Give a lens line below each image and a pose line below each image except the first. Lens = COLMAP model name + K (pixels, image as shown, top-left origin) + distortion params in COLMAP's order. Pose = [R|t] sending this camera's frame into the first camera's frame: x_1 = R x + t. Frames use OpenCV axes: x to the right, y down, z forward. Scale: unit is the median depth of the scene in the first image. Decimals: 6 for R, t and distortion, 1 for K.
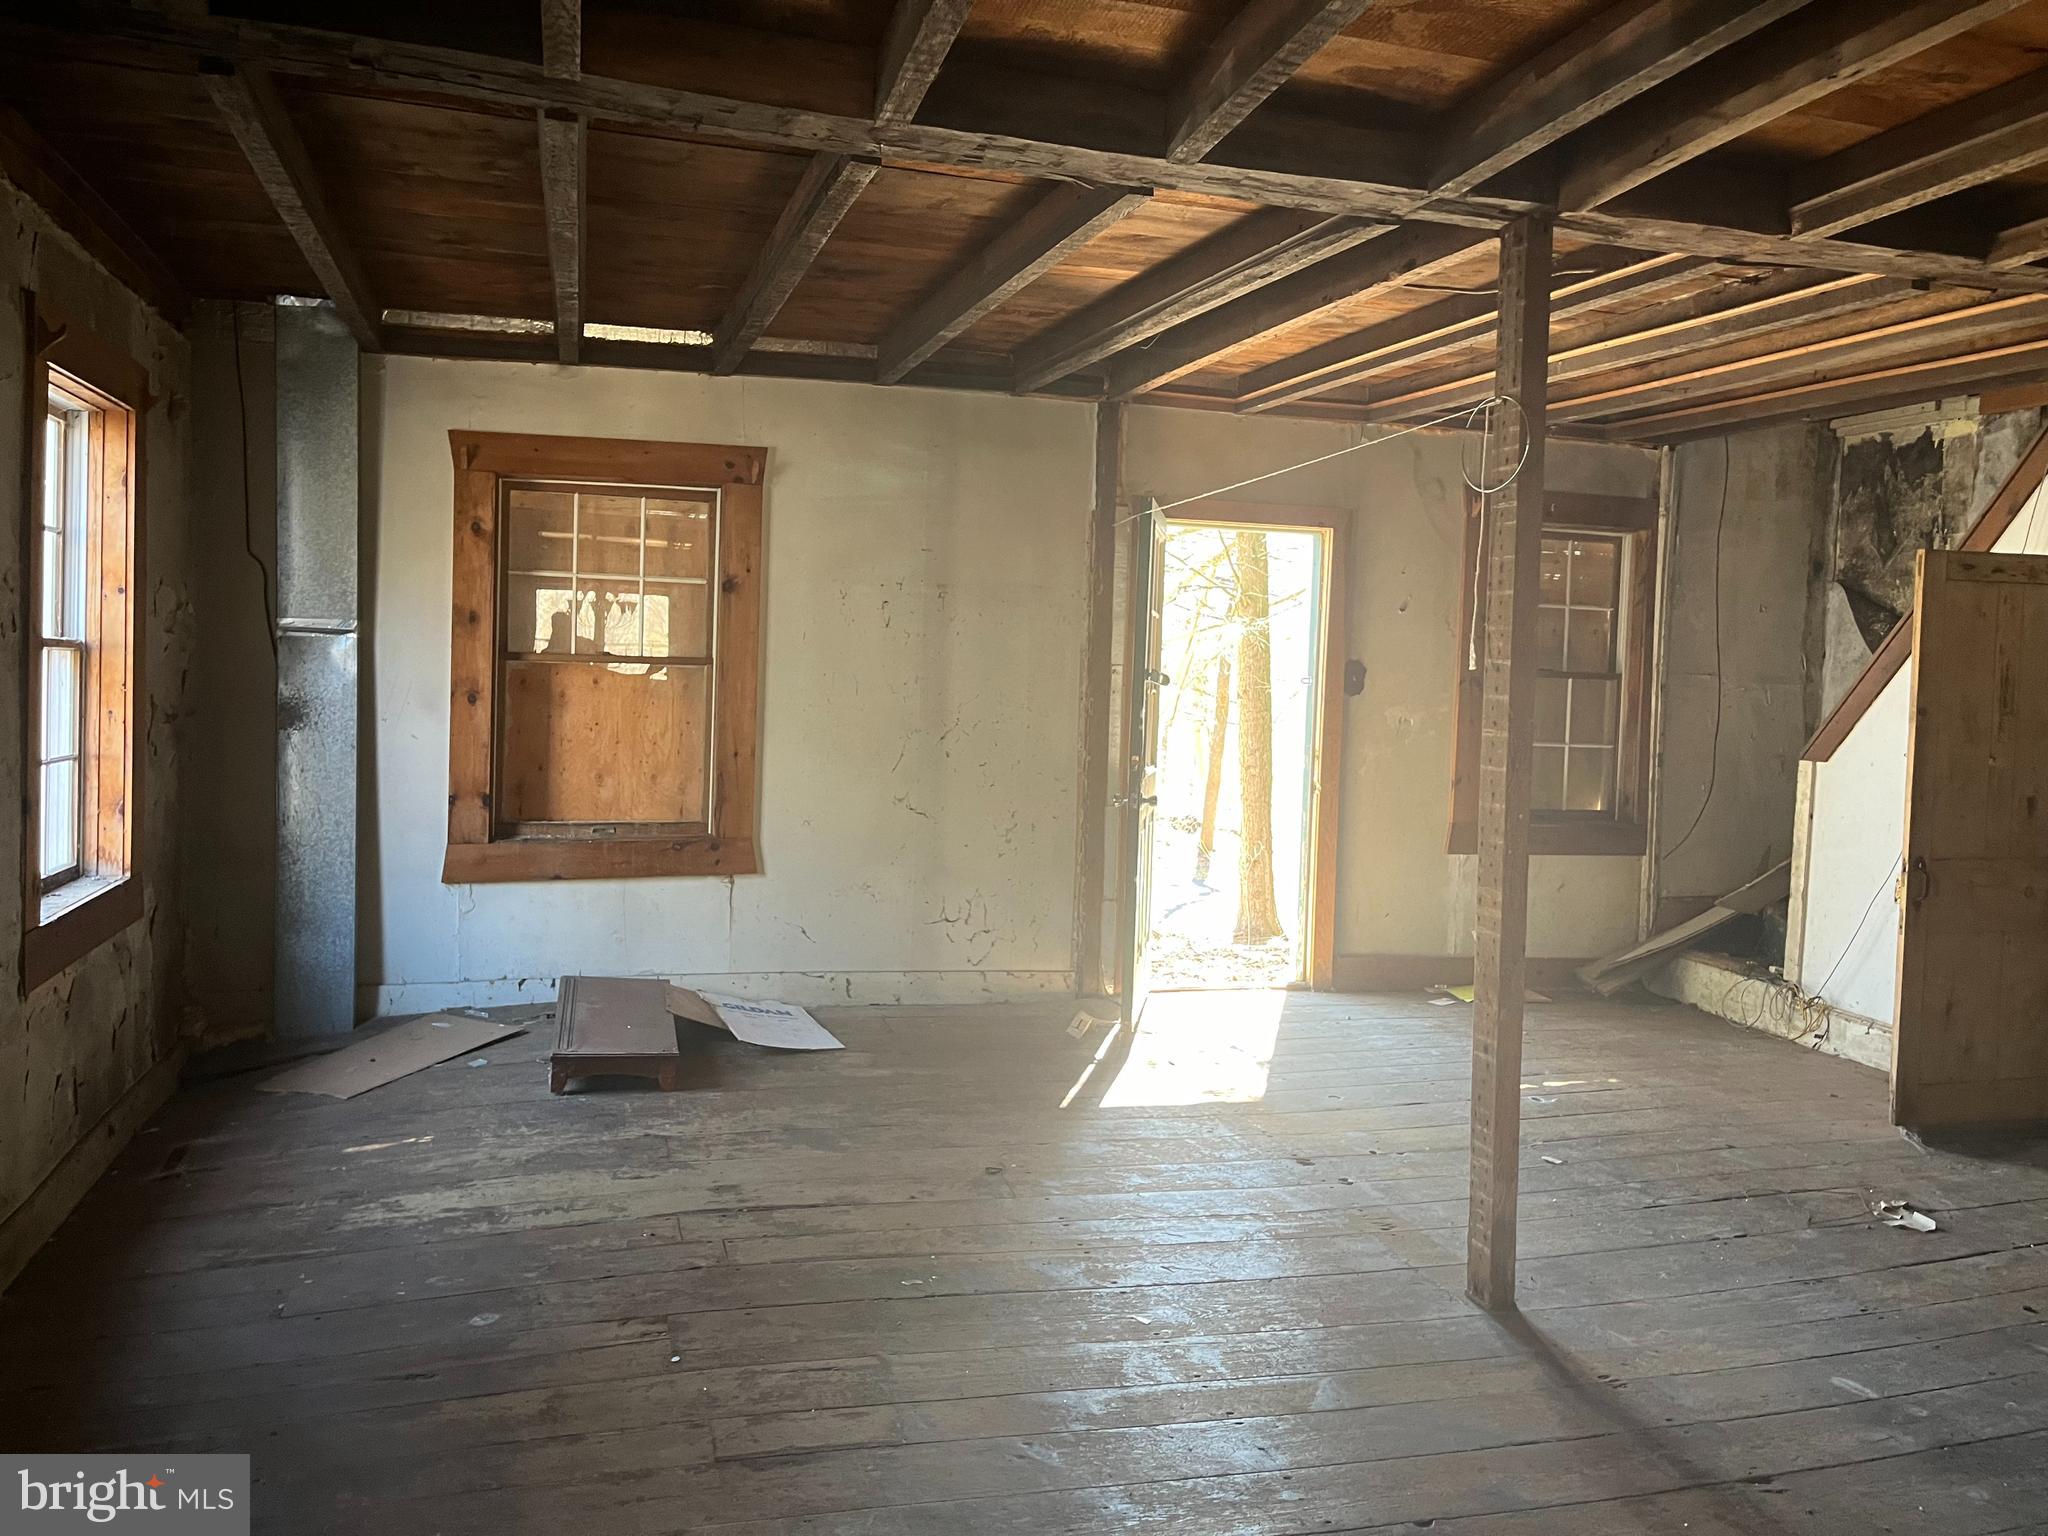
lens RADIAL K [[1562.2, 0, 1023.6], [0, 1562.2, 750.9], [0, 0, 1]] dist [0.081844, -0.128734]
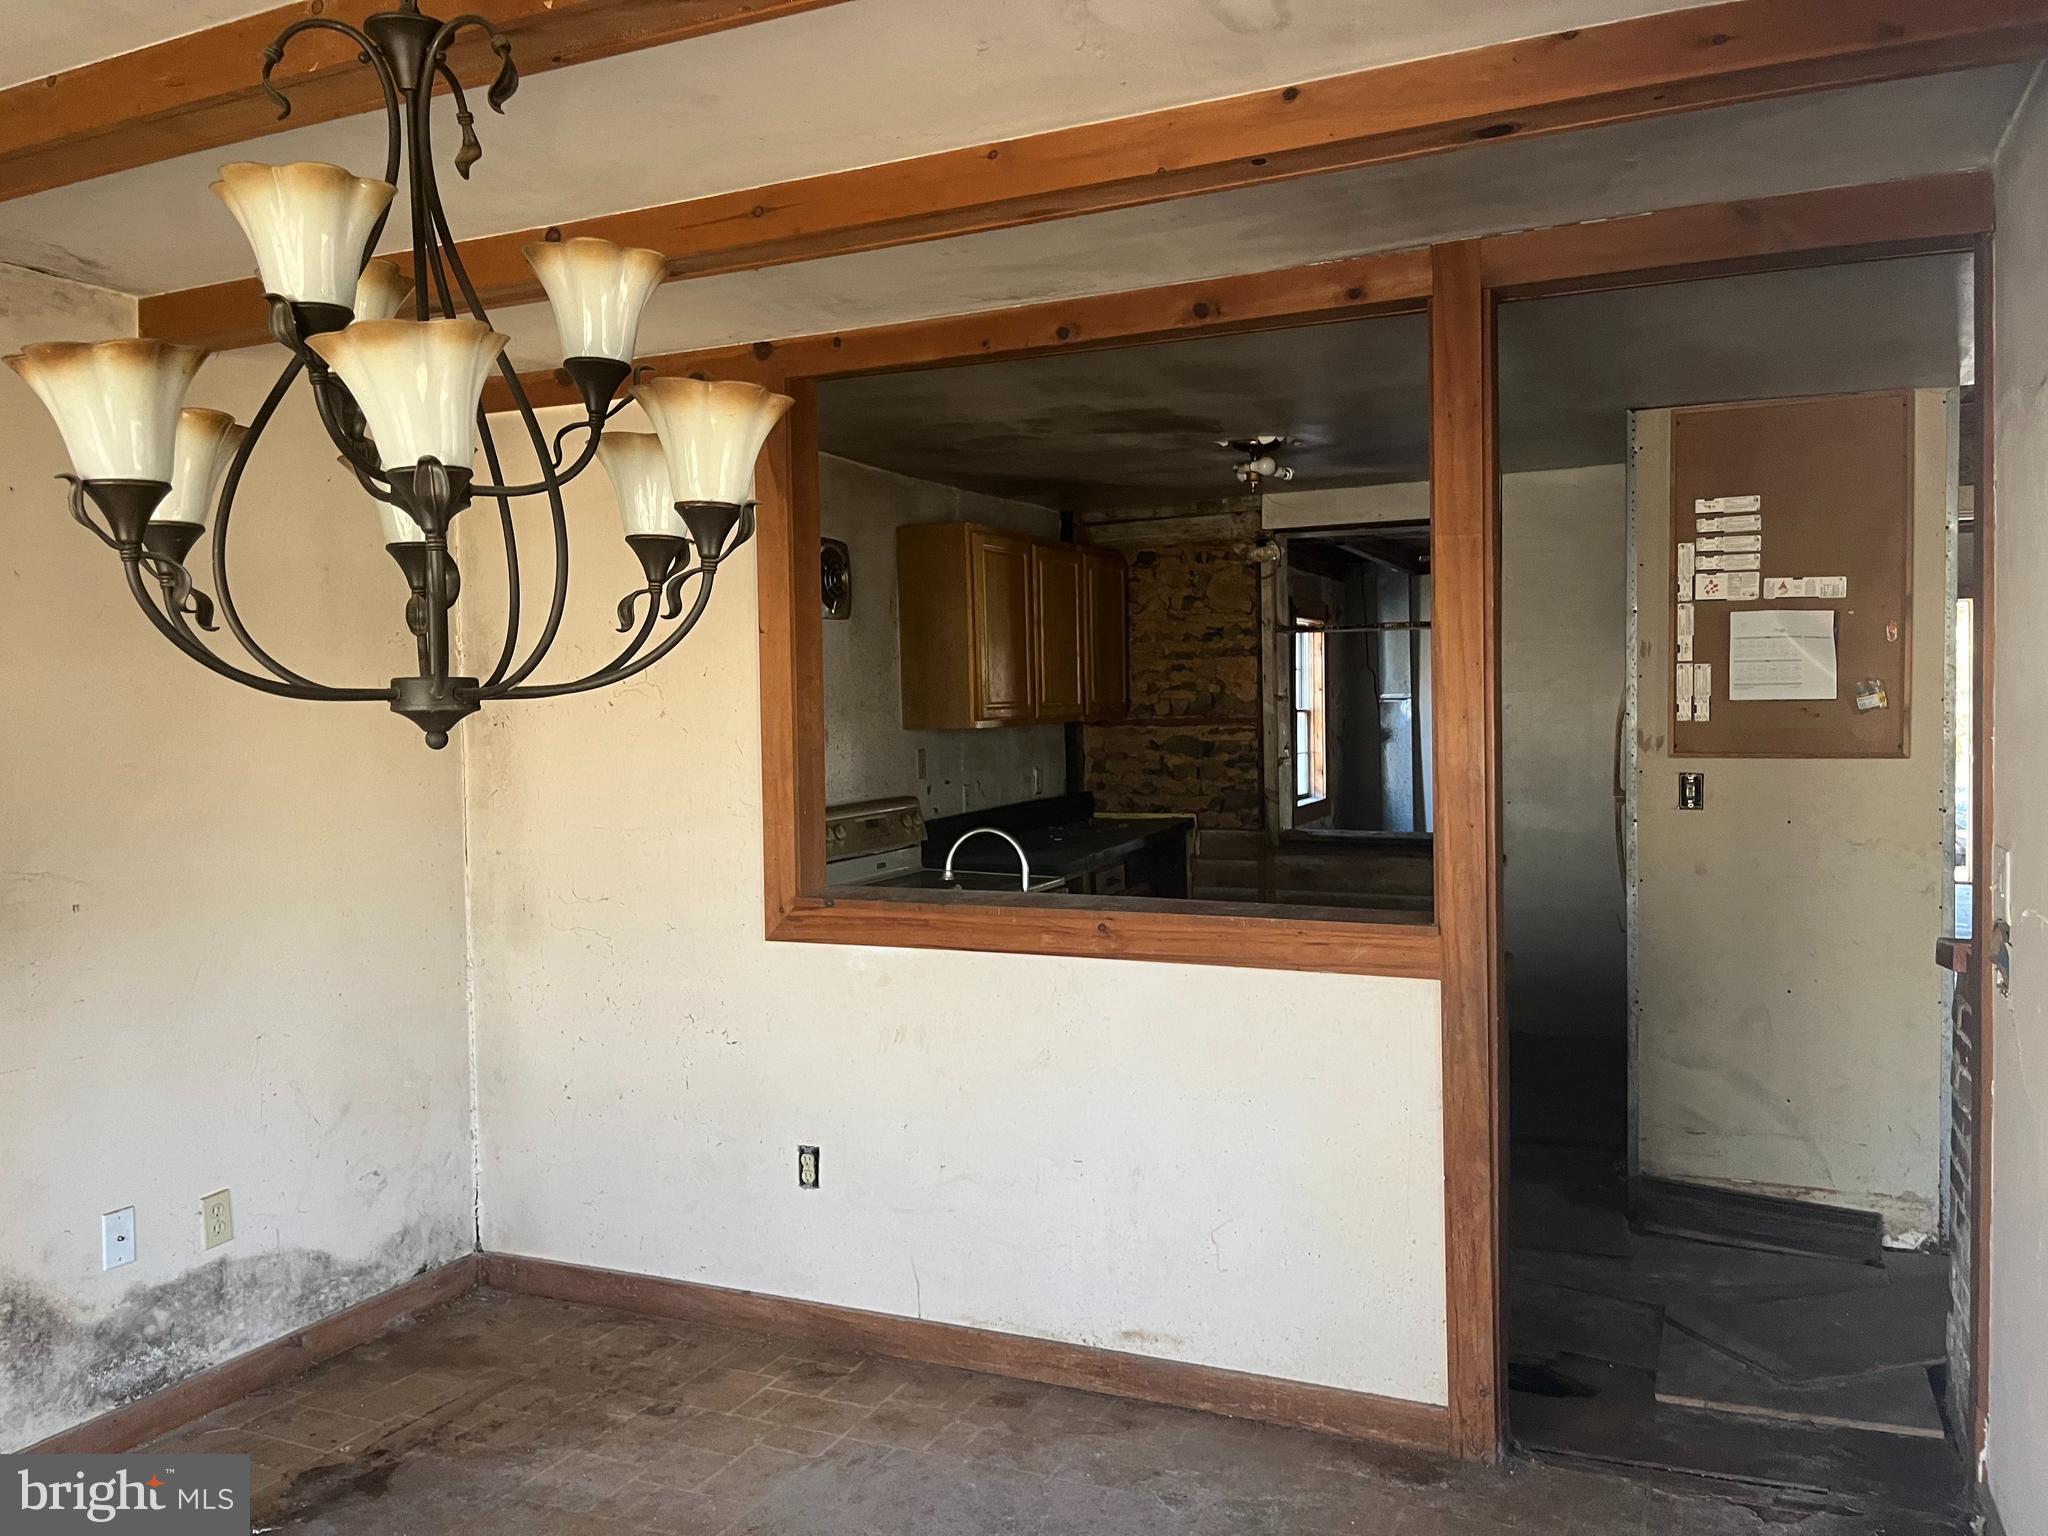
lens RADIAL K [[1547.5, 0, 1024.0], [0, 1547.5, 768.0], [0, 0, 1]] dist [-0.000693, 0.102500]
pose [[0.760145, -0.023676, -0.649322, 0.606899], [0.015773, 0.999714, -0.017987, 0.057240], [0.649562, 0.003431, 0.760300, -1.072490]]
